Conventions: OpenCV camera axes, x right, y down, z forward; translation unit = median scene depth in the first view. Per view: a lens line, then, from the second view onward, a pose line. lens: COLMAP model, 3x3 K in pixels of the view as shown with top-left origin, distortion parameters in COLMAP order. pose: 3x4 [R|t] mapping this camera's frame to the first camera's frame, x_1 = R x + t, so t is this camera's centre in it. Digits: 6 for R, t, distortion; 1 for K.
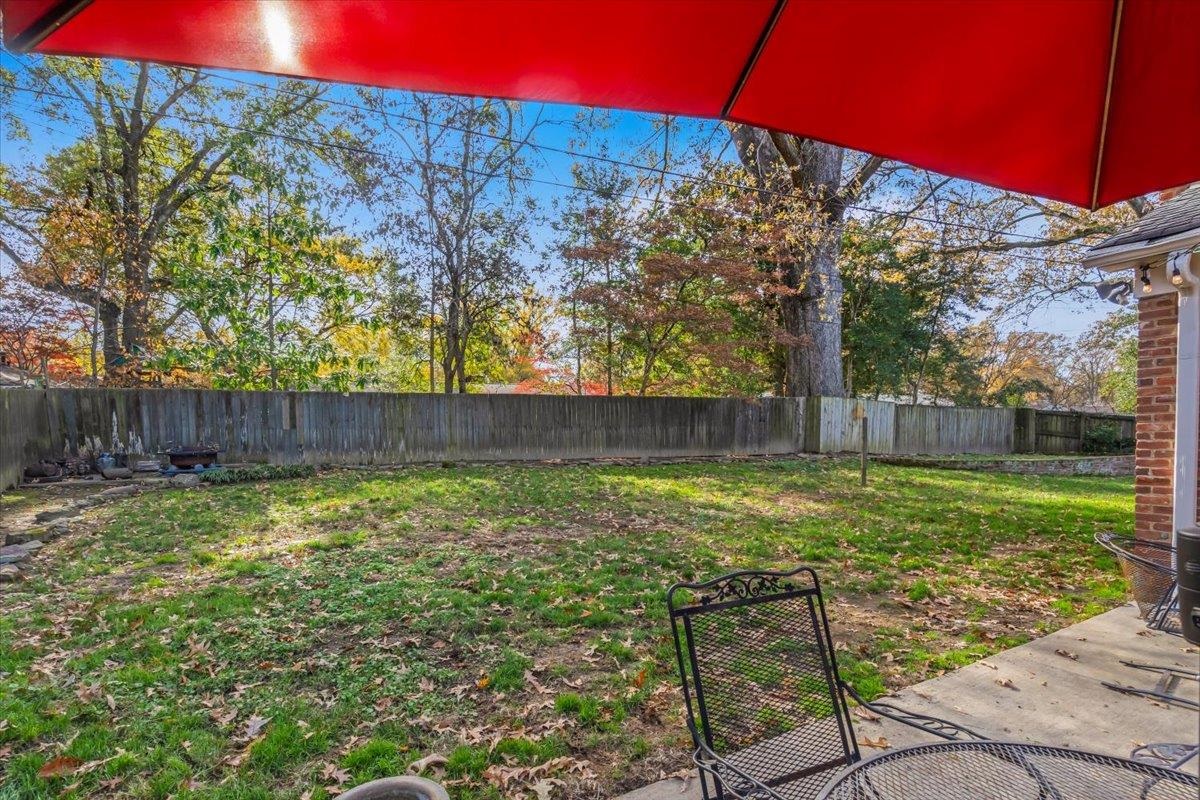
lens RADIAL K [[598.4, 0, 617.5], [0, 598.4, 465.5], [0, 0, 1]] dist [0.001217, 0.000322]
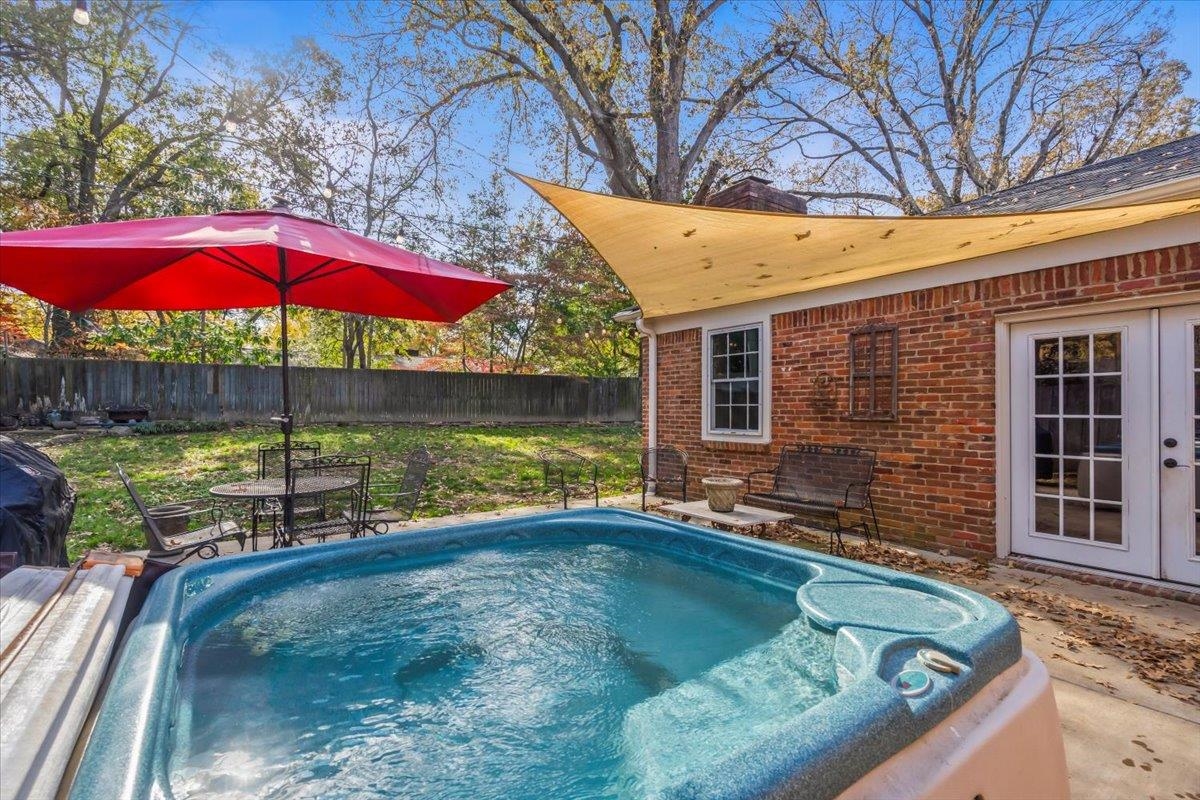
lens RADIAL K [[544.8, 0, 599.8], [0, 544.8, 402.7], [0, 0, 1]] dist [-0.001852, 0.000673]
pose [[0.995664, 0.019981, 0.090854, 0.164680], [-0.014734, 0.998205, -0.058052, 0.012865], [-0.091851, 0.056462, 0.994171, -0.218203]]
